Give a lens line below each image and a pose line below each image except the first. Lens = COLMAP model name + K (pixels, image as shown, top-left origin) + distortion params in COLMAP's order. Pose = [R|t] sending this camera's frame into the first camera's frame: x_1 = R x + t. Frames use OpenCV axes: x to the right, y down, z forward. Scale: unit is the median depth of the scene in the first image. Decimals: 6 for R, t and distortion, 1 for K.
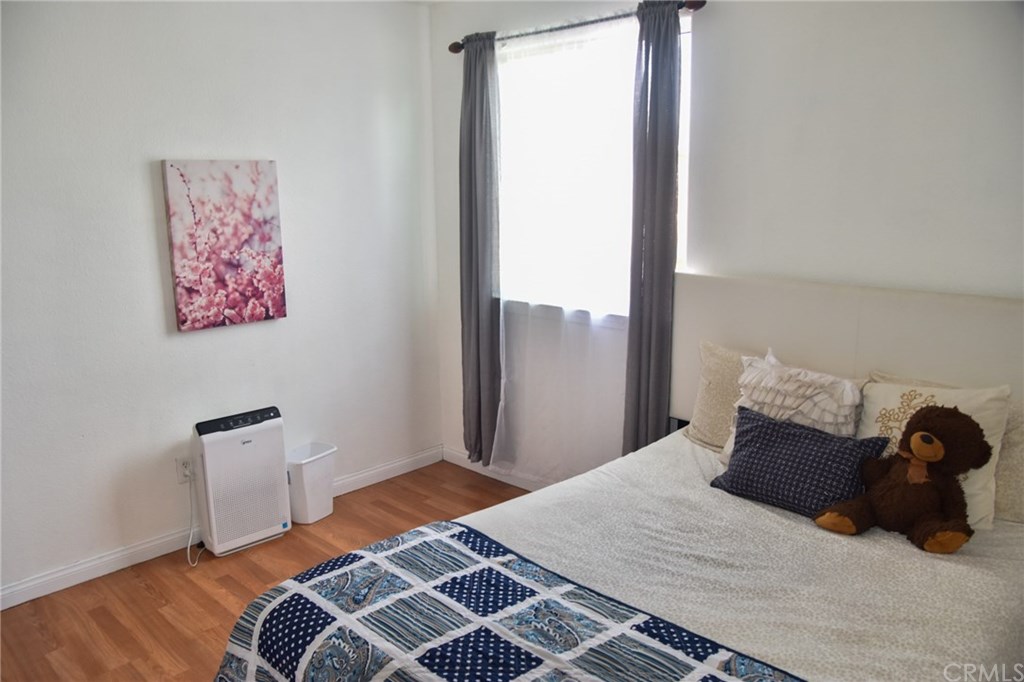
lens RADIAL K [[769.5, 0, 512.9], [0, 769.5, 341.0], [0, 0, 1]] dist [-0.069328, 0.003414]
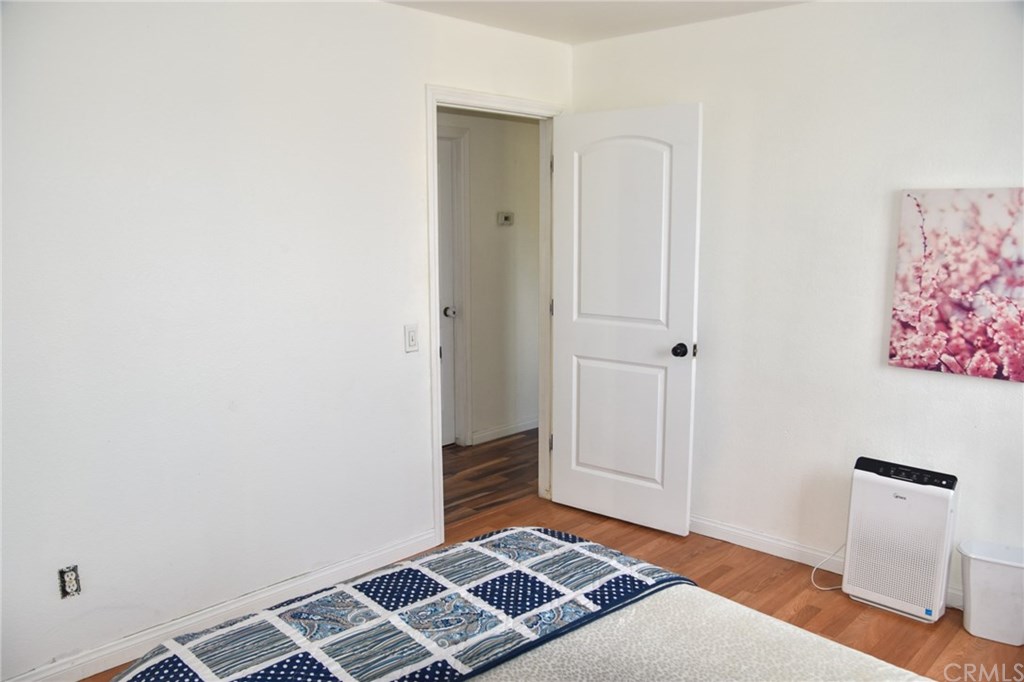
lens RADIAL K [[810.5, 0, 513.1], [0, 810.5, 344.9], [0, 0, 1]] dist [-0.047130, 0.032022]
pose [[0.015493, 0.172763, -0.984841, 0.549748], [-0.198885, 0.965811, 0.166296, -0.109504], [0.979900, 0.193294, 0.049324, 0.459368]]
